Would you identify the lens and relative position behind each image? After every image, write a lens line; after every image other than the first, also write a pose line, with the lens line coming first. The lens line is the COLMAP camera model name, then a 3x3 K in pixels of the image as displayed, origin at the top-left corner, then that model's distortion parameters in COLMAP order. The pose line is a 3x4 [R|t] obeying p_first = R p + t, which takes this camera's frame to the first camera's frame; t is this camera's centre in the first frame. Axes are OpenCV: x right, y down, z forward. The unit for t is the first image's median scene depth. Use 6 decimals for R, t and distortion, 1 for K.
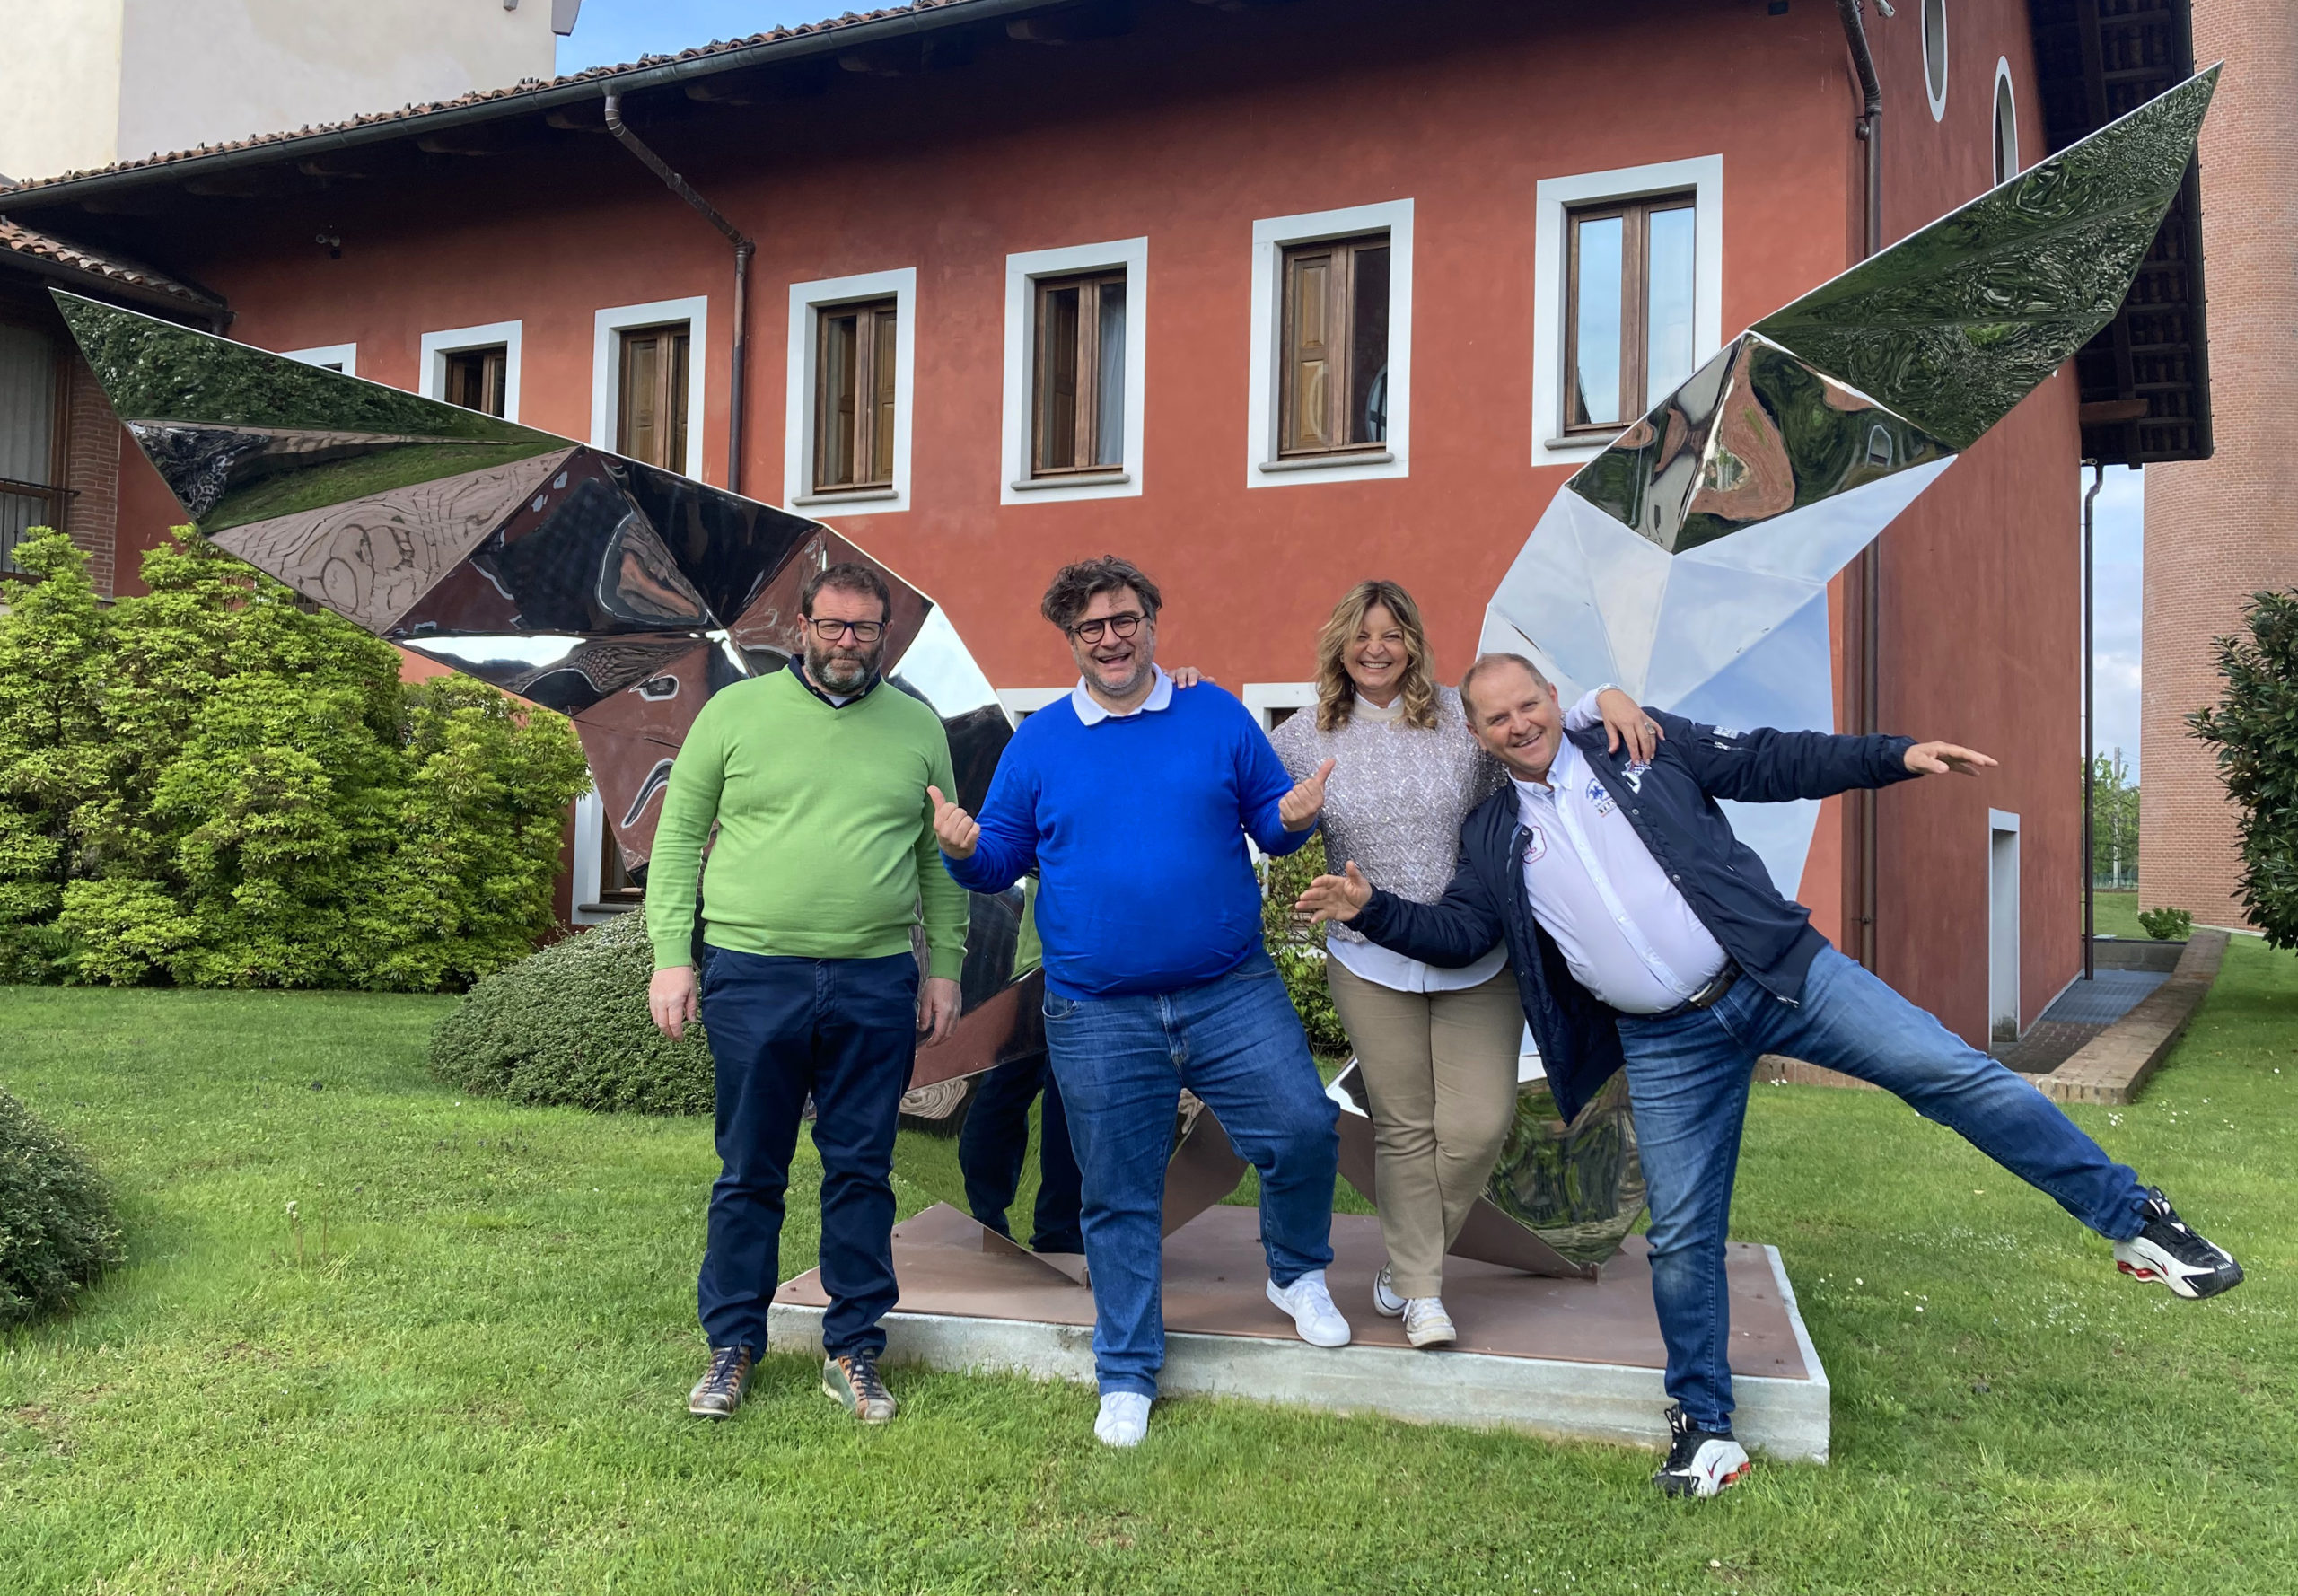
lens RADIAL K [[2300.2, 0, 1149.0], [0, 2300.2, 798.0], [0, 0, 1]] dist [0.026336, 0.012771]
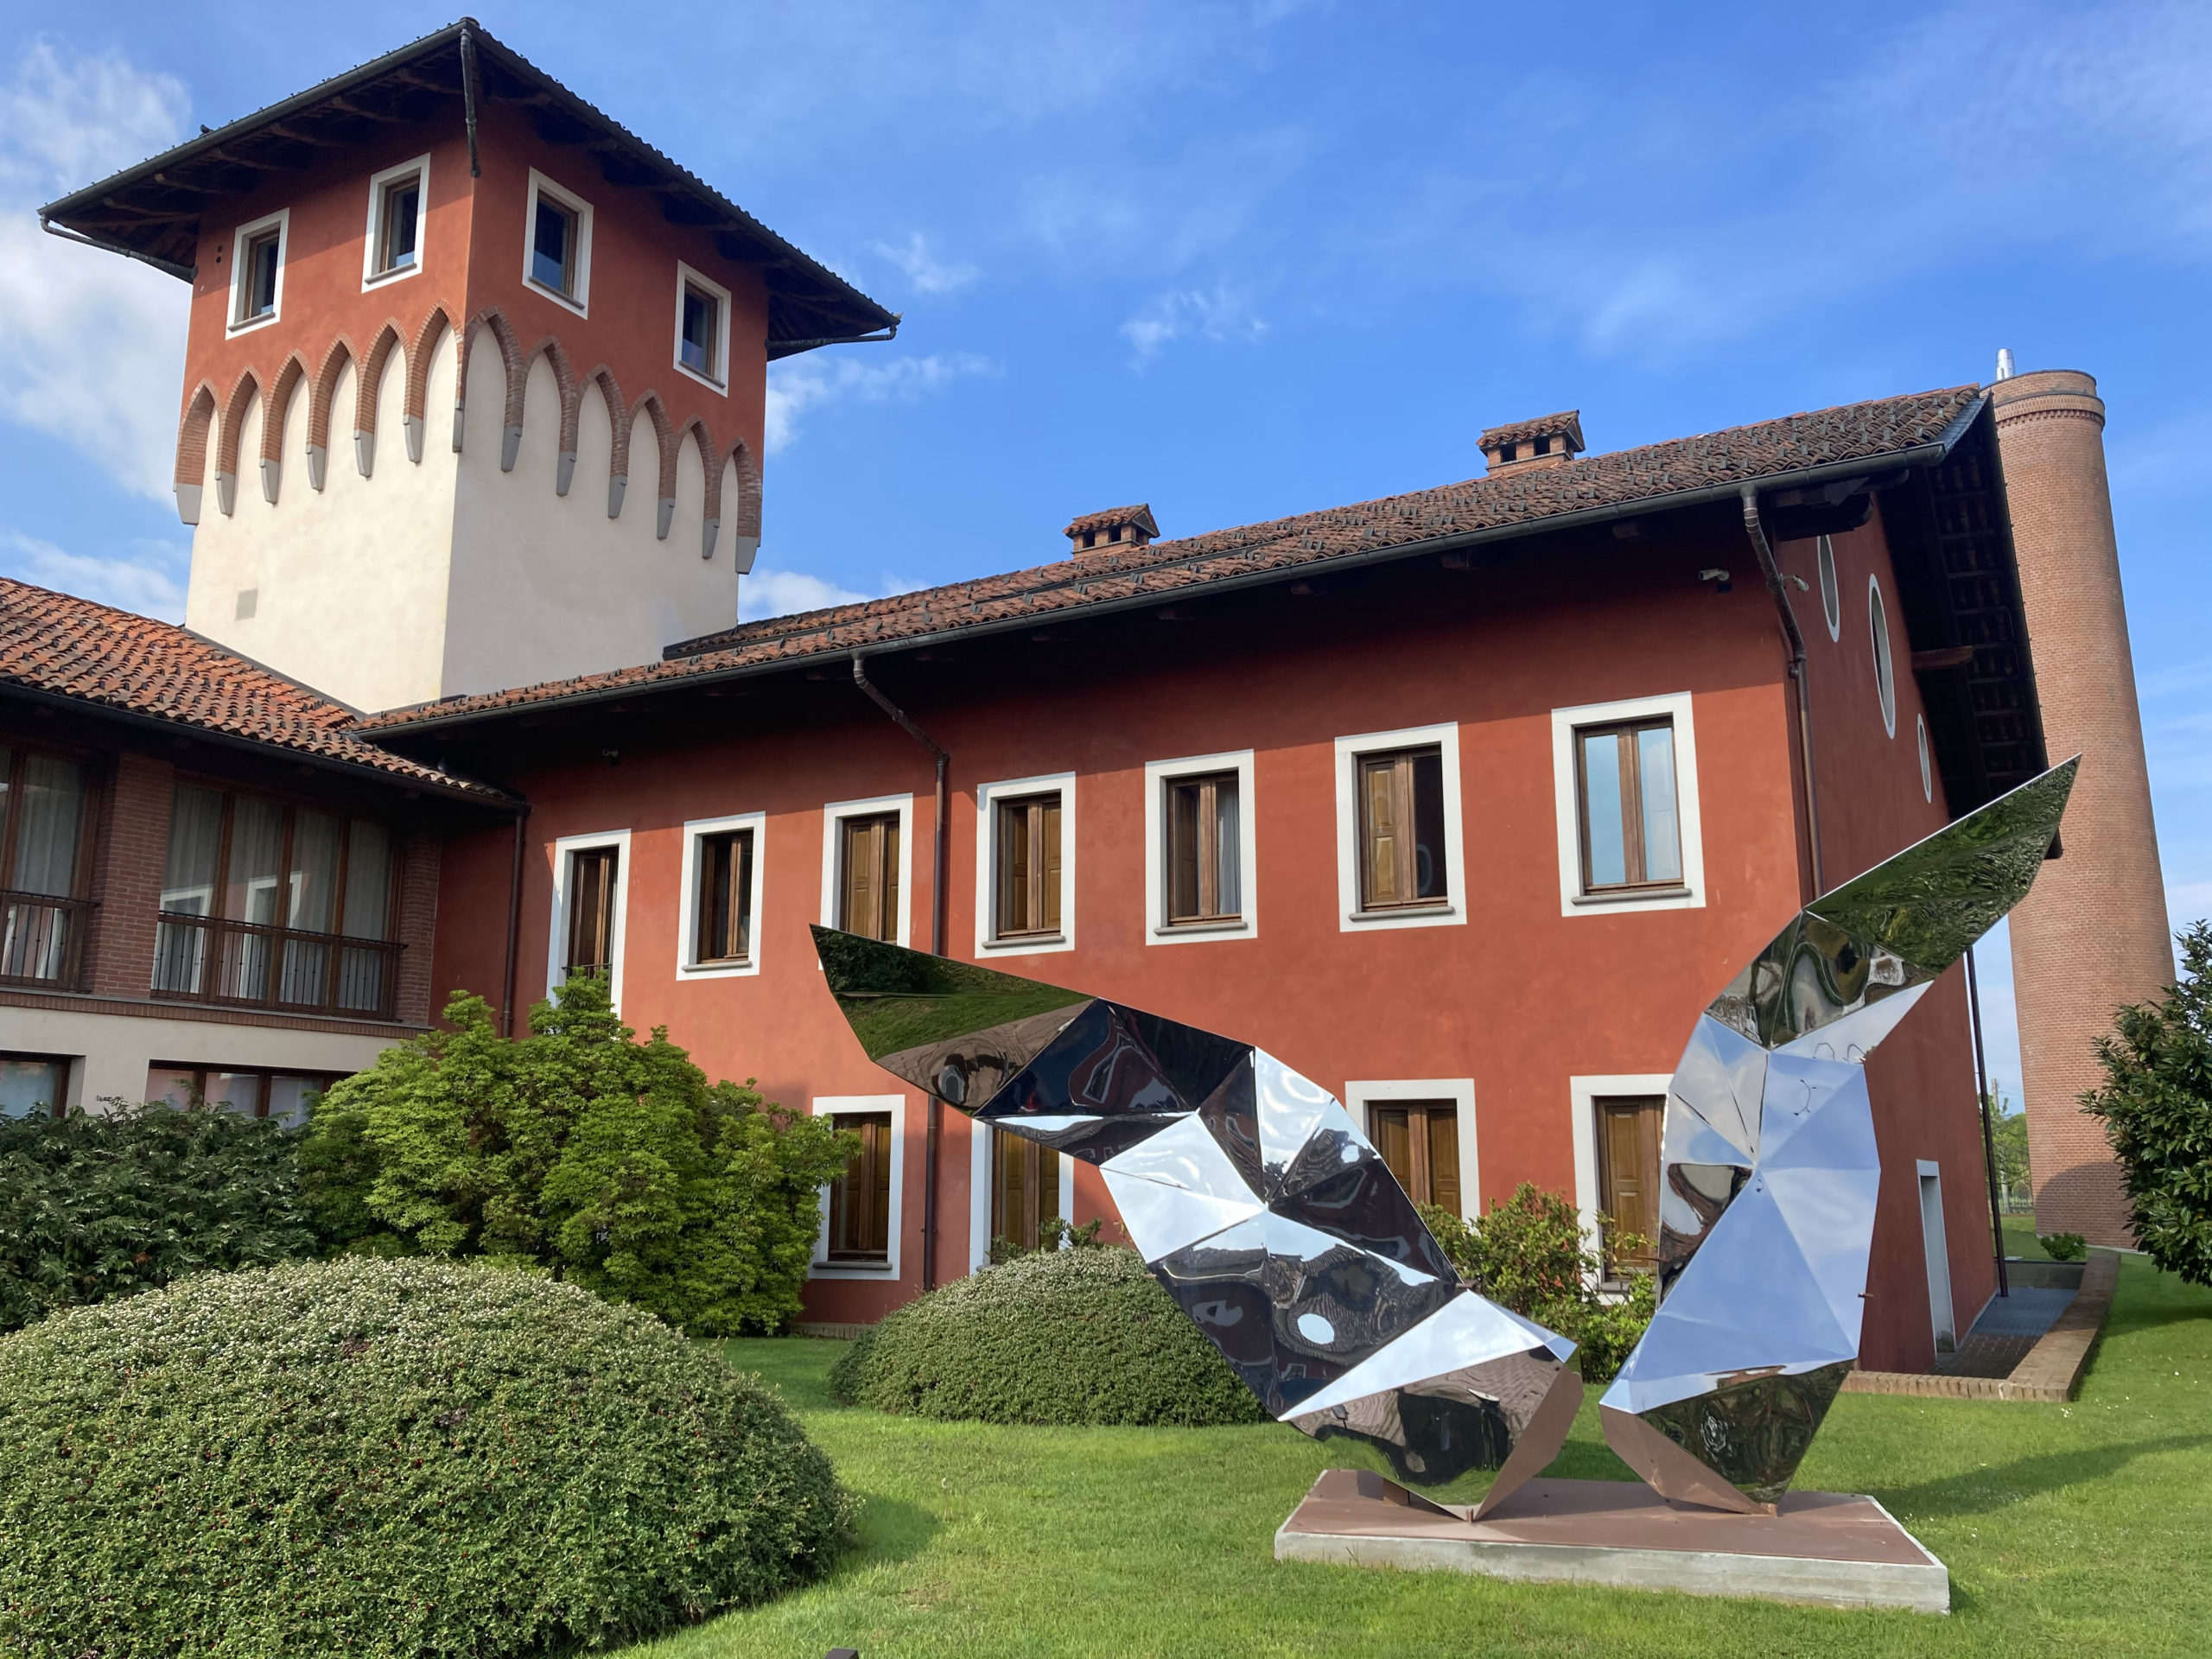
lens RADIAL K [[1942.1, 0, 1106.0], [0, 1942.1, 829.5], [0, 0, 1]] dist [0.037721, -0.023217]
pose [[0.999307, -0.027188, -0.025406, -0.066832], [0.022711, 0.986469, -0.162369, -0.015472], [0.029476, 0.161680, 0.986403, -0.131014]]
